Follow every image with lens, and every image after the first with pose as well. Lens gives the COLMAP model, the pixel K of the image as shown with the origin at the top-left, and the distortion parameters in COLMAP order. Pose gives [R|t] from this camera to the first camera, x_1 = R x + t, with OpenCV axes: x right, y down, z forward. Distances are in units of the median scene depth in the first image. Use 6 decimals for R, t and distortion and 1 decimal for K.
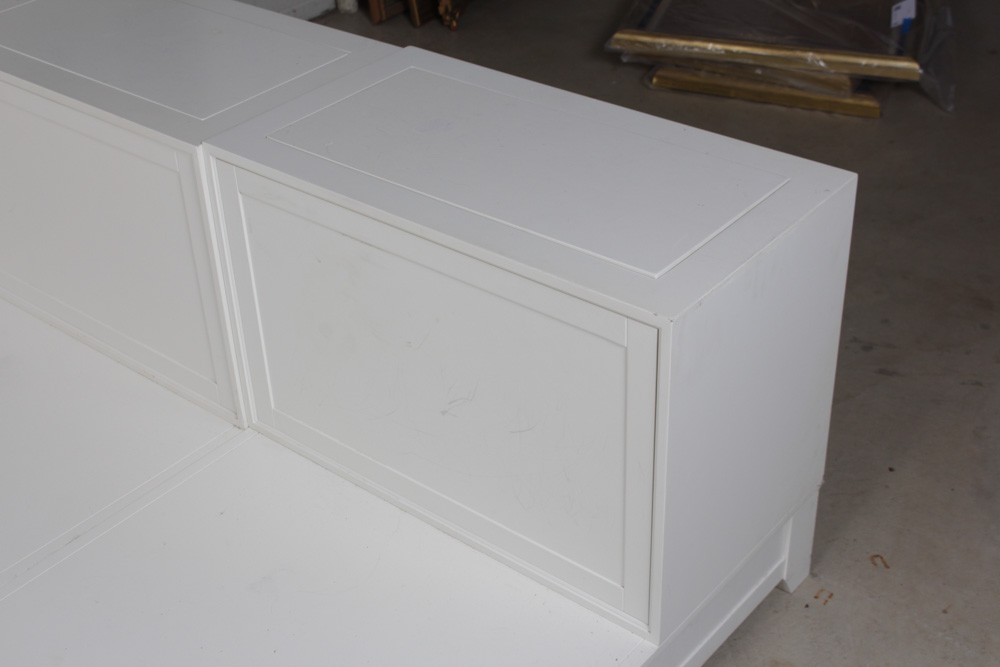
lens RADIAL K [[1452.5, 0, 499.2], [0, 1452.5, 332.6], [0, 0, 1]] dist [-0.101049, 0.000000]
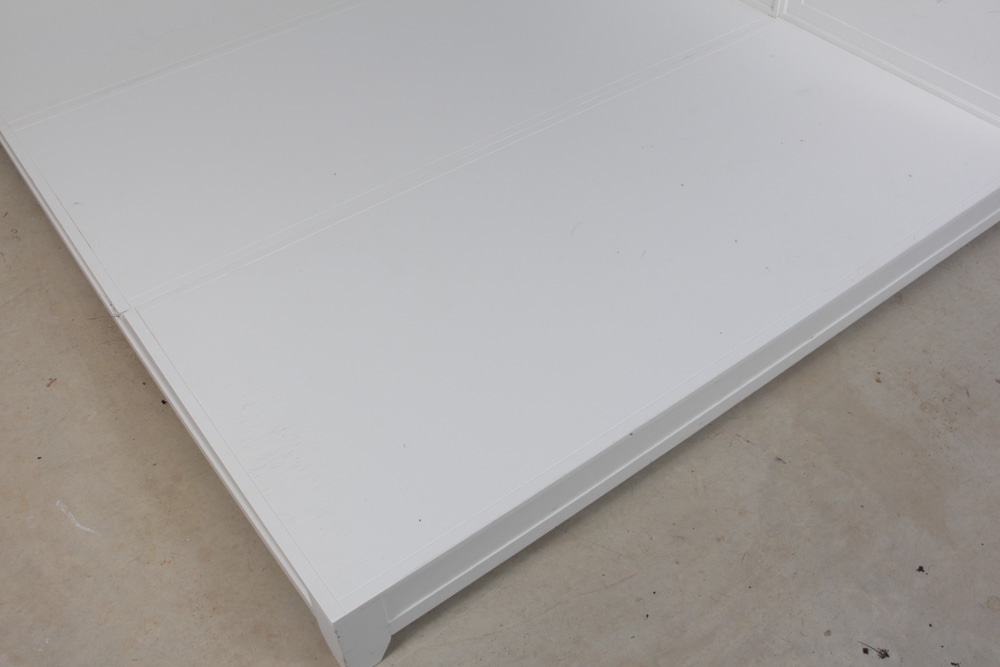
lens RADIAL K [[963.6, 0, 500.1], [0, 963.6, 331.1], [0, 0, 1]] dist [-0.080960, 0.000000]
pose [[0.970755, 0.170649, -0.168860, -0.248257], [-0.126063, 0.960935, 0.246397, 0.192266], [0.204311, -0.217904, 0.954345, -0.188246]]
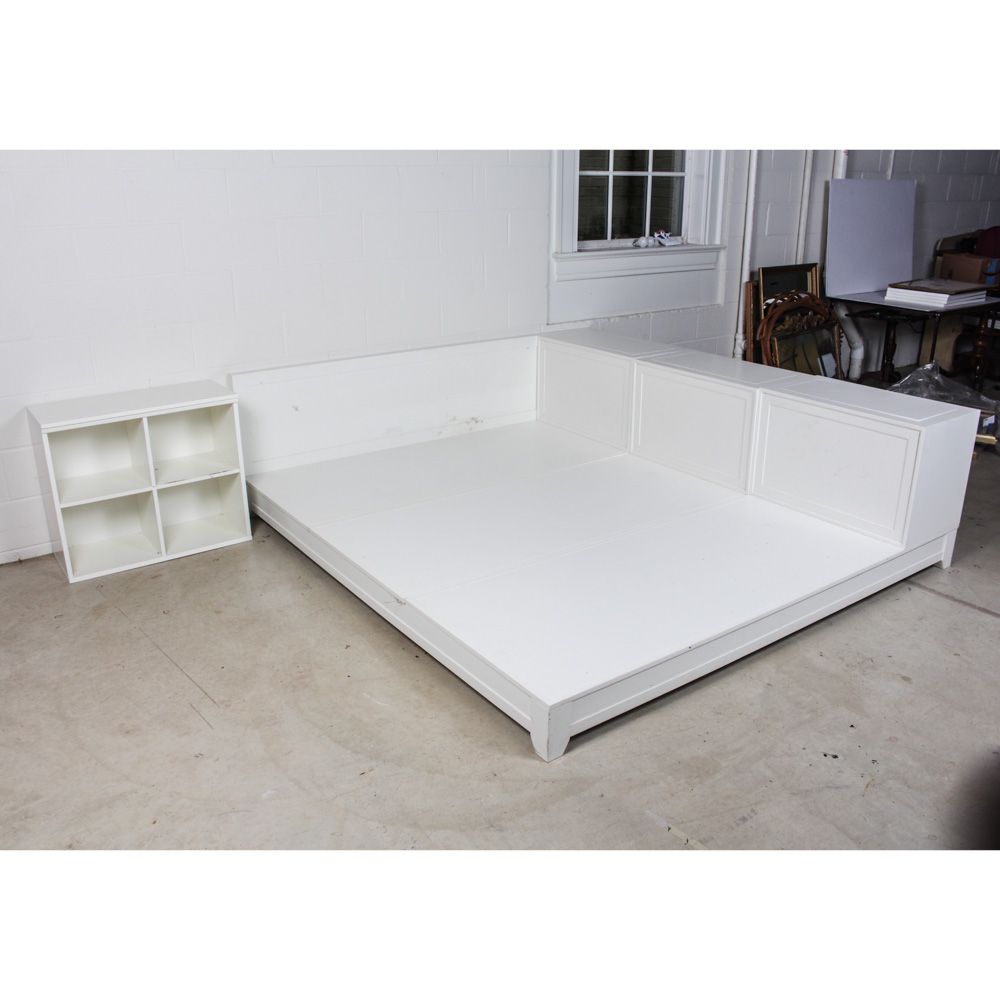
lens RADIAL K [[875.0, 0, 503.2], [0, 875.0, 503.1], [0, 0, 1]] dist [-0.082025, 0.008535]
pose [[0.966482, 0.117375, -0.228332, -0.260173], [-0.161710, 0.969090, -0.186320, 0.506899], [0.199405, 0.216999, 0.955588, -0.787698]]
